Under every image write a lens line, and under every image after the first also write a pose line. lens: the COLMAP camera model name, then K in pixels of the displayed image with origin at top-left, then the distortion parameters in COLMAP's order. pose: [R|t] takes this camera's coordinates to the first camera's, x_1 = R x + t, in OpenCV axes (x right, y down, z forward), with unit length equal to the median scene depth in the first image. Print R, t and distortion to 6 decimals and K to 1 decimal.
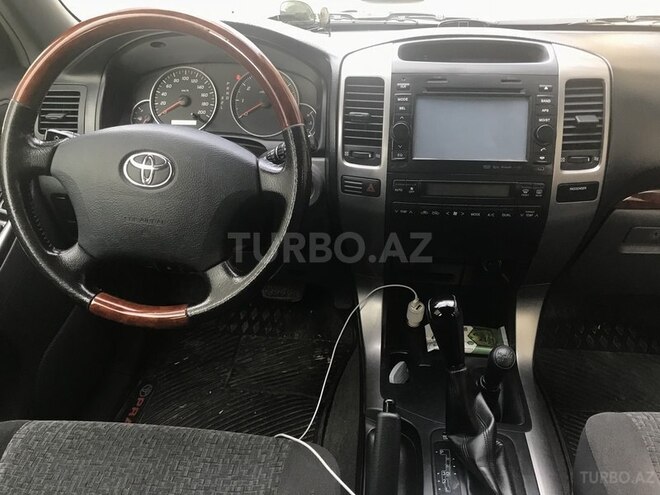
lens RADIAL K [[573.4, 0, 330.0], [0, 573.4, 247.5], [0, 0, 1]] dist [0.053618, -0.017152]
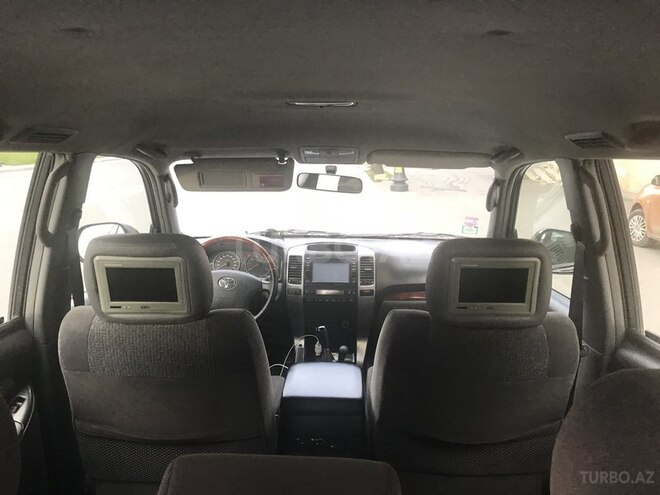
lens RADIAL K [[573.4, 0, 330.0], [0, 573.4, 247.5], [0, 0, 1]] dist [0.053618, -0.017152]
pose [[0.996416, 0.007778, 0.084229, -0.012062], [0.018101, 0.953092, -0.302139, 0.562073], [-0.082628, 0.302581, 0.949535, -1.833630]]
